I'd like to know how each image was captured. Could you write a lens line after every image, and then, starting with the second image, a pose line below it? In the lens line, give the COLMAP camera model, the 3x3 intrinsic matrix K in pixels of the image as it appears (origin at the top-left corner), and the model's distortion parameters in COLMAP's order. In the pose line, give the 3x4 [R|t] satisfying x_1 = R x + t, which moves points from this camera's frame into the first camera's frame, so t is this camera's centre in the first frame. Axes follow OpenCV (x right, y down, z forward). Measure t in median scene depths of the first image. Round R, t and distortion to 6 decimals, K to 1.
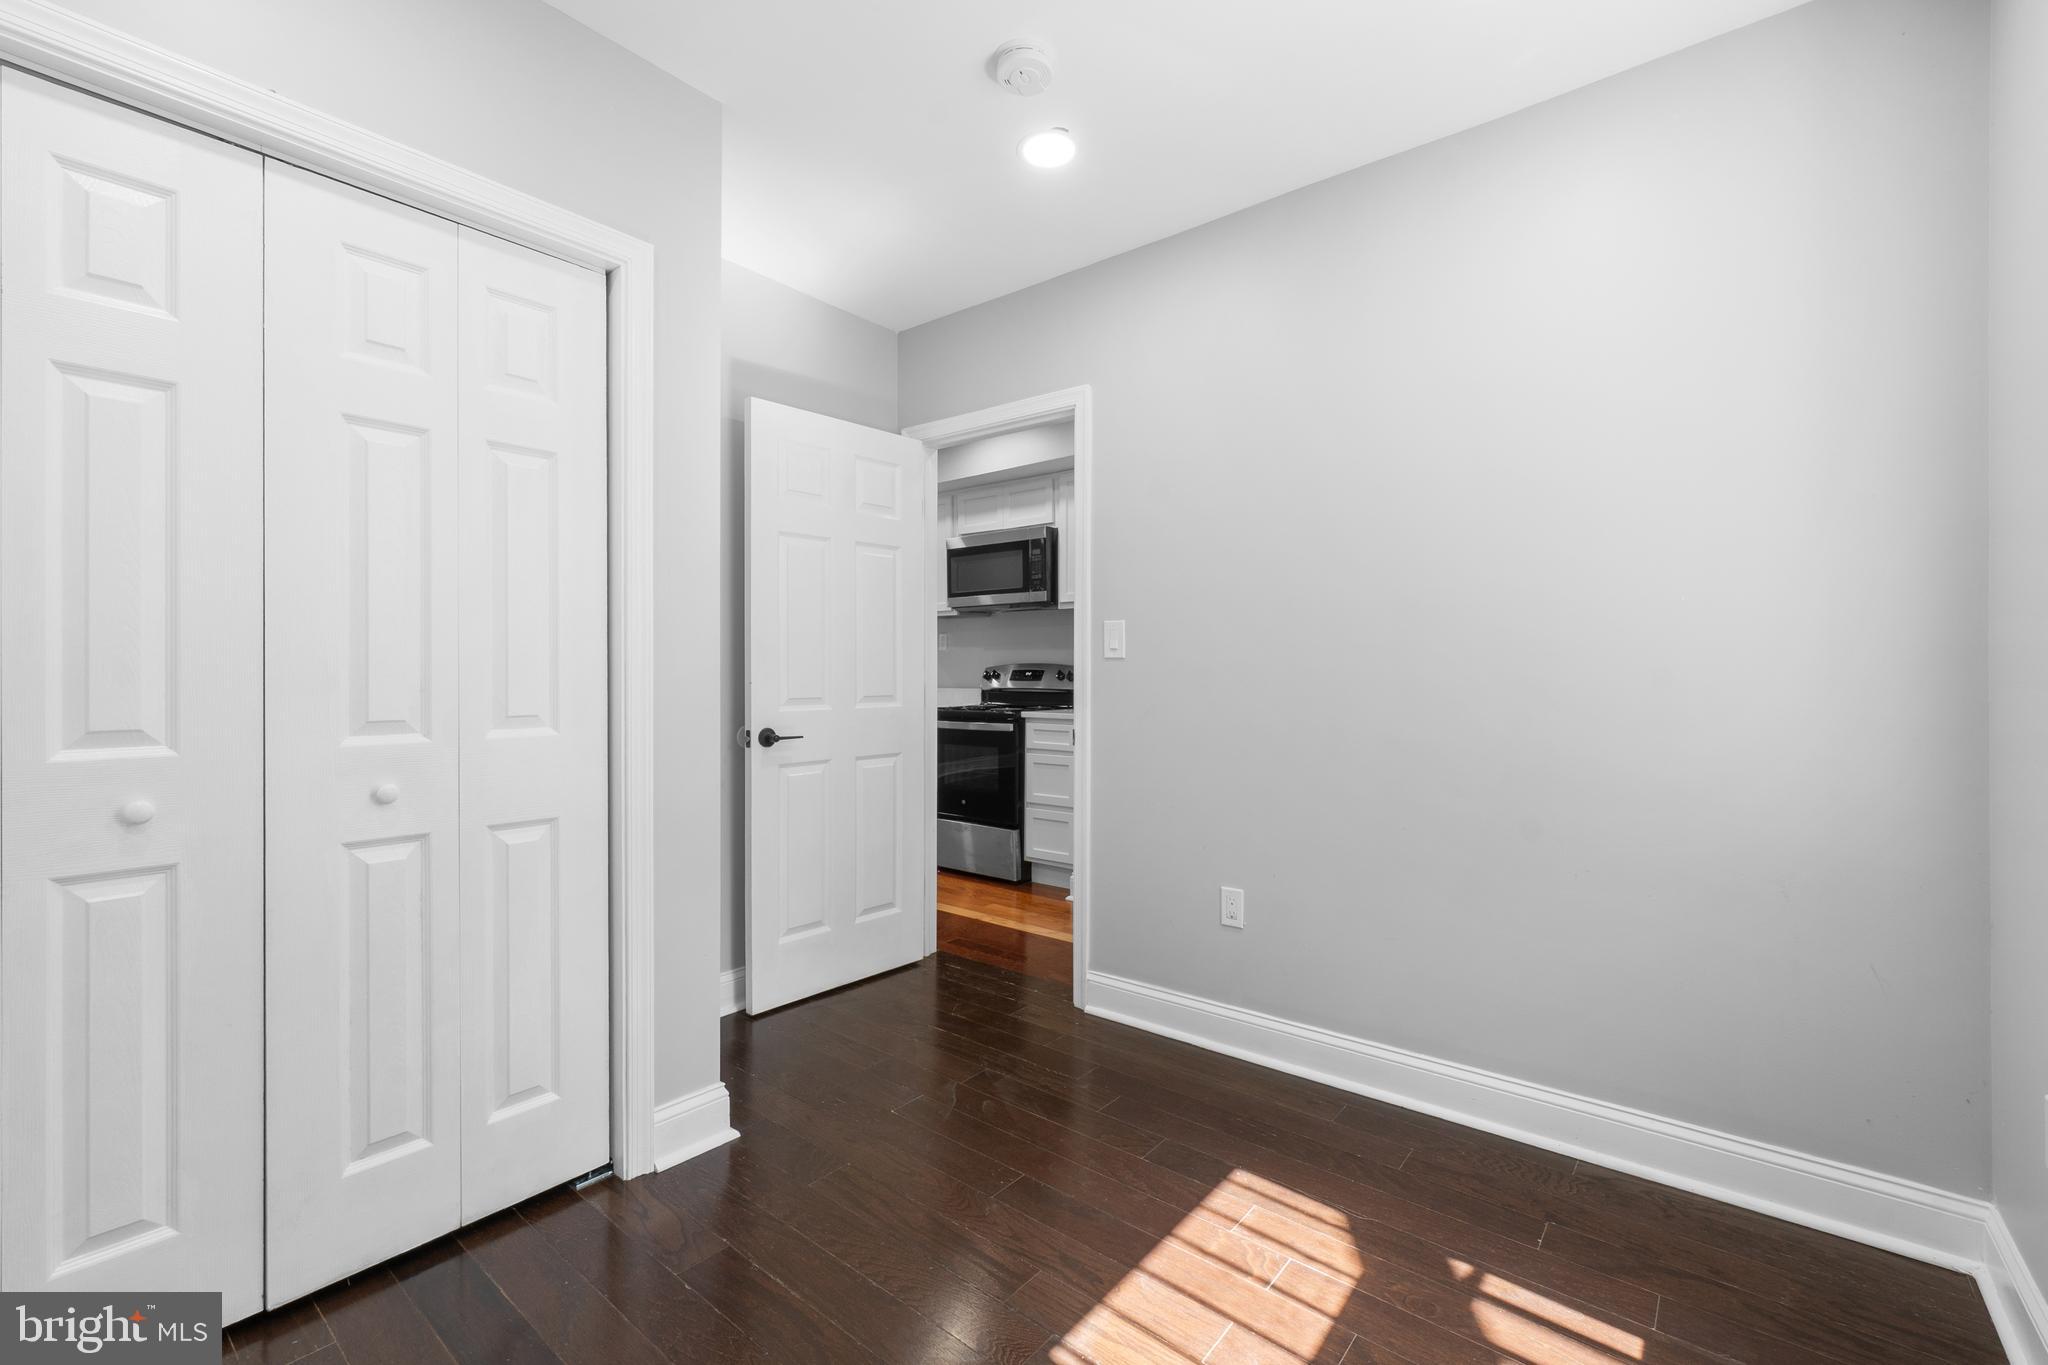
lens RADIAL K [[882.4, 0, 1016.4], [0, 882.4, 676.1], [0, 0, 1]] dist [-0.002963, 0.000555]
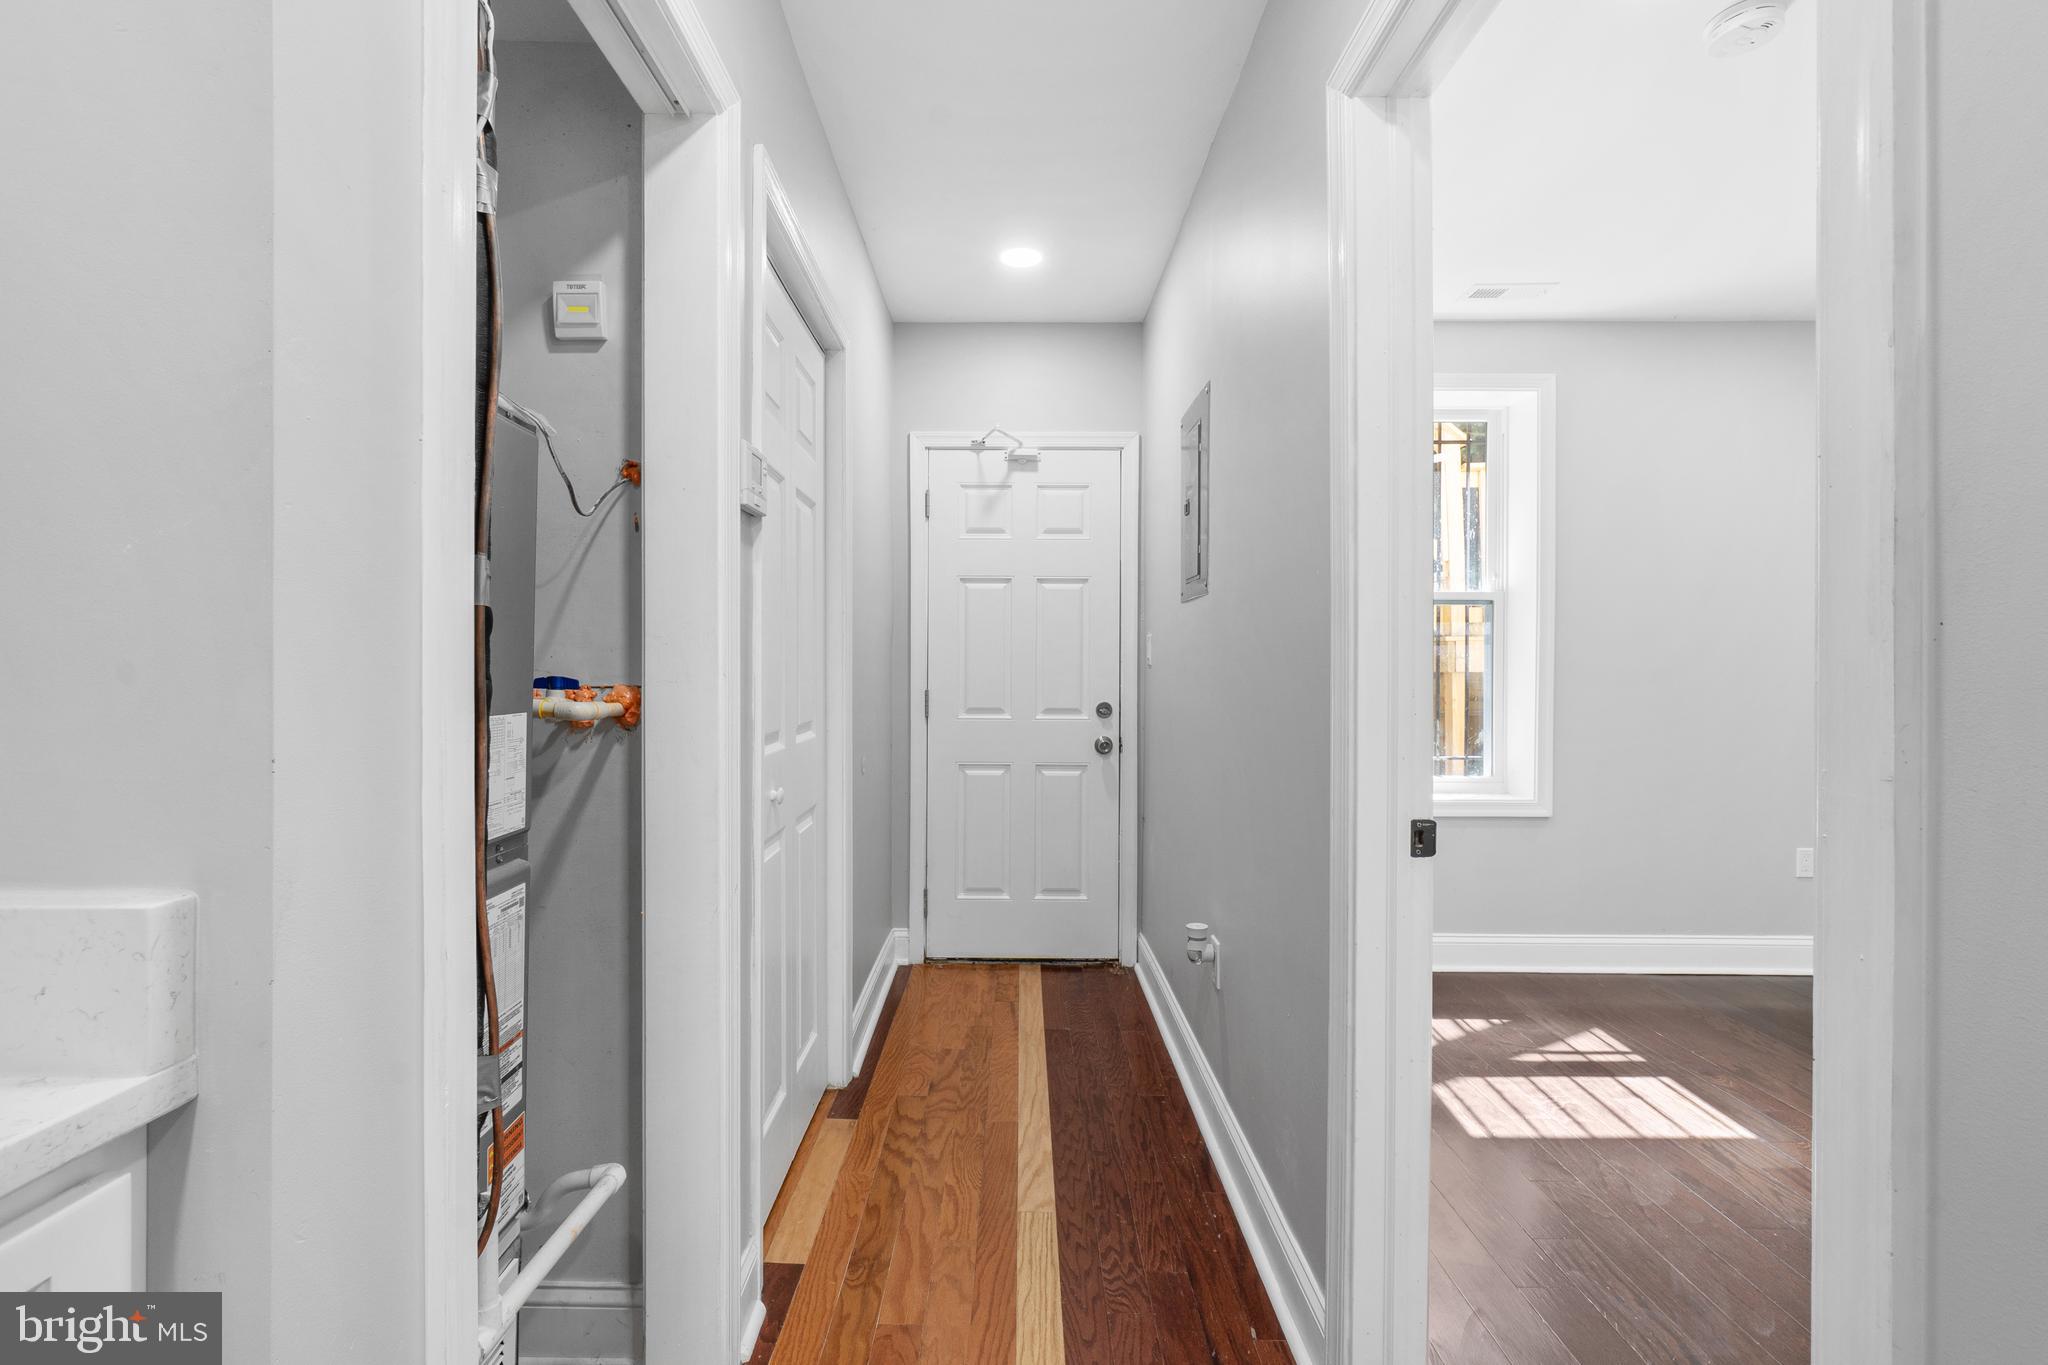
lens RADIAL K [[882.4, 0, 1016.4], [0, 882.4, 676.1], [0, 0, 1]] dist [-0.002963, 0.000555]
pose [[-0.635737, -0.006045, 0.771882, -0.120446], [0.003599, 0.999935, 0.010796, -0.012142], [-0.771897, 0.009641, -0.635674, 1.125983]]
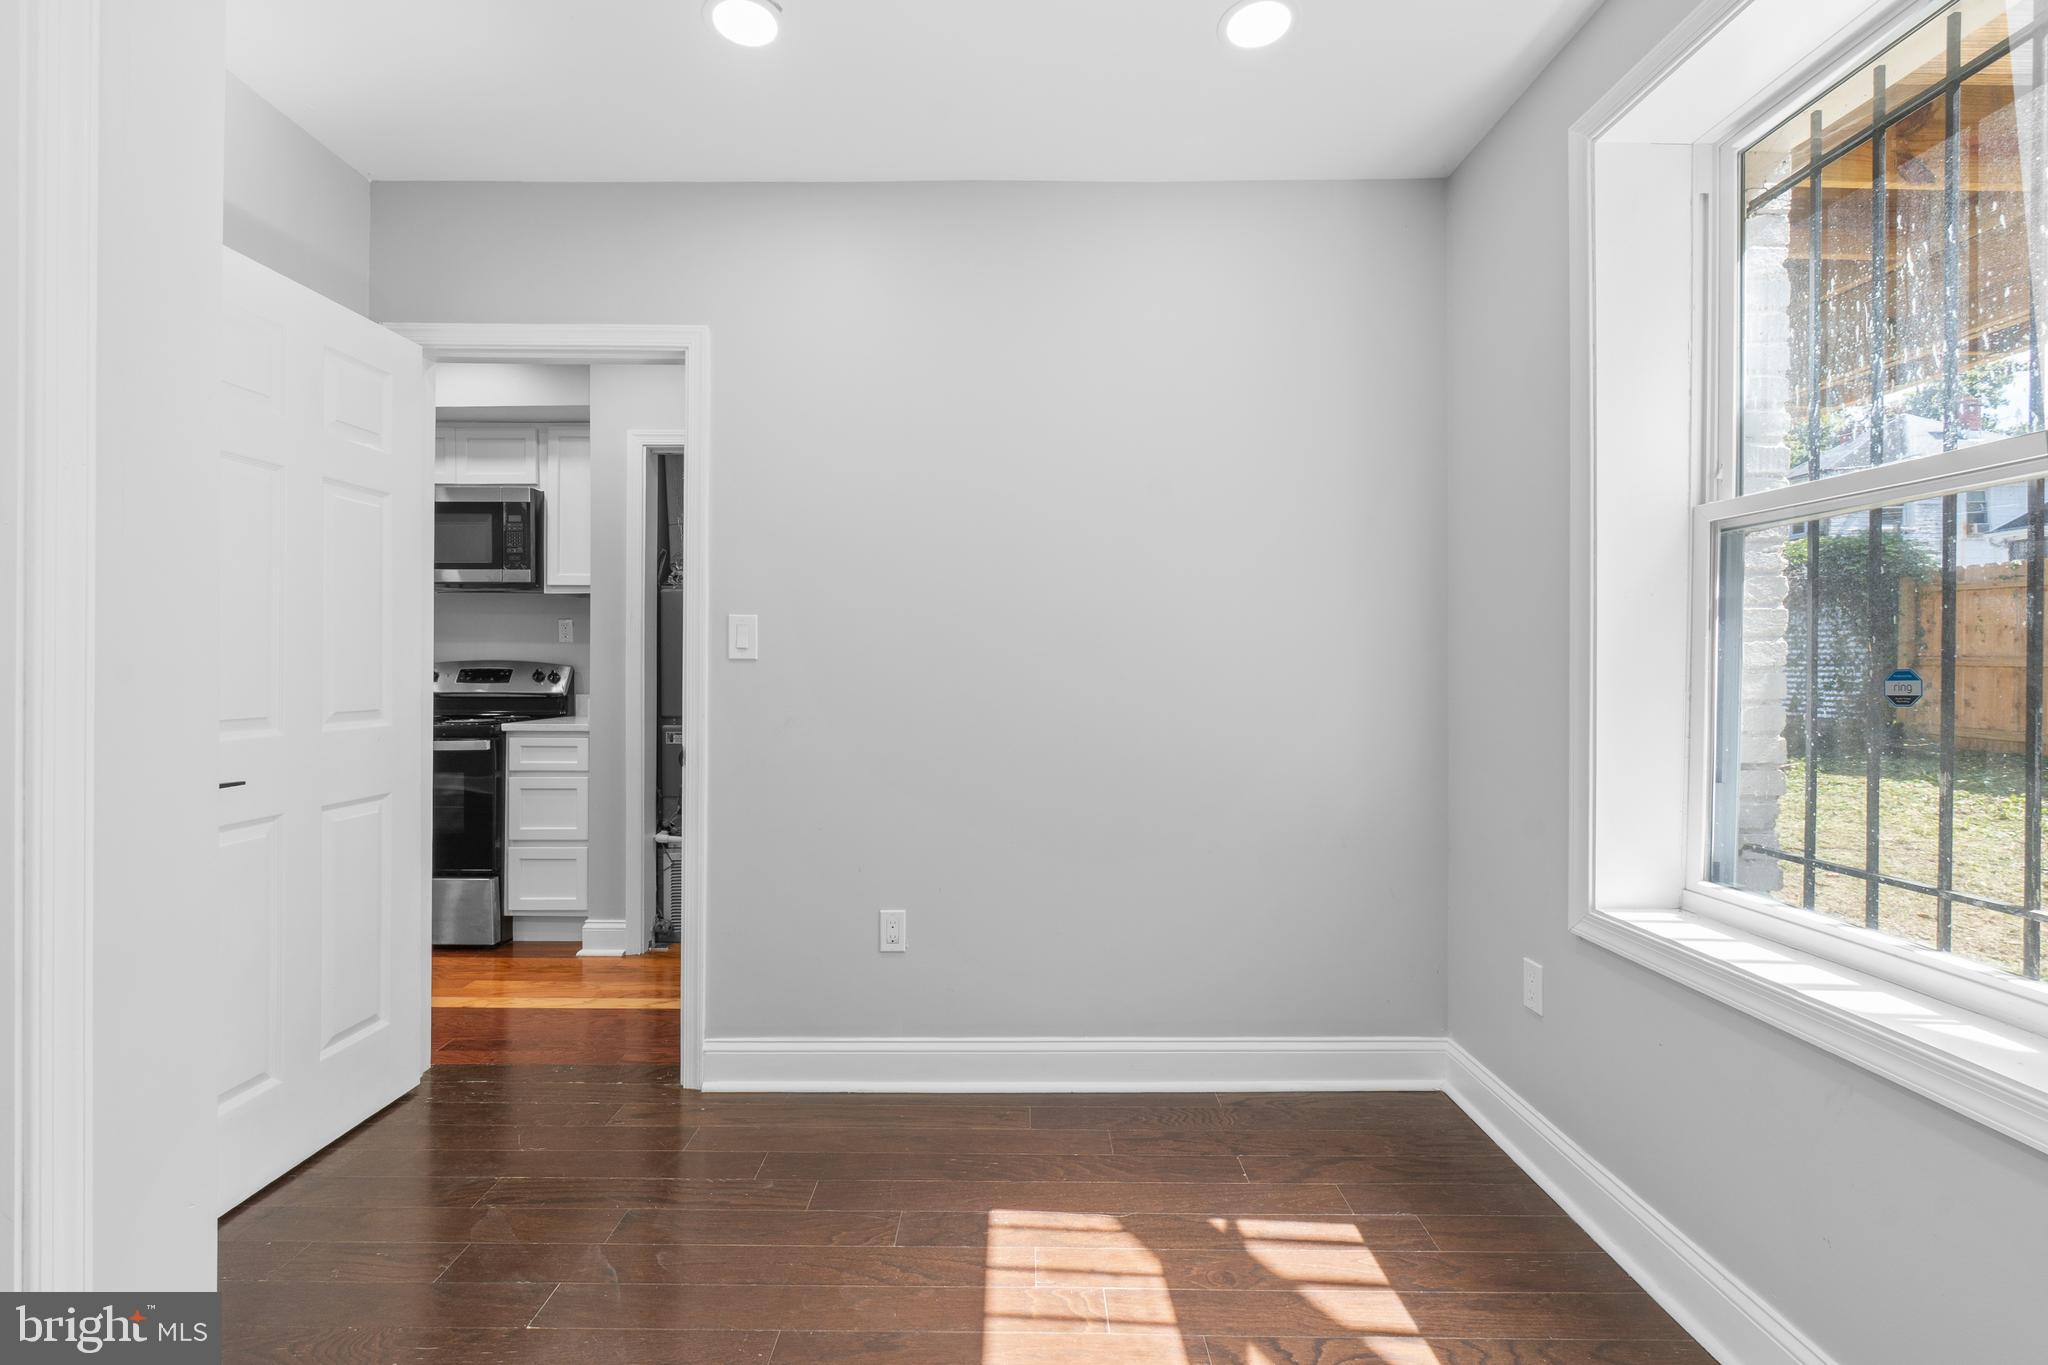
lens RADIAL K [[882.2, 0, 1029.4], [0, 882.2, 668.4], [0, 0, 1]] dist [-0.006621, 0.000973]
pose [[0.767669, 0.001855, 0.640844, -0.159896], [0.000305, 0.999995, -0.003260, -0.006451], [-0.640847, 0.002698, 0.767664, 0.133992]]
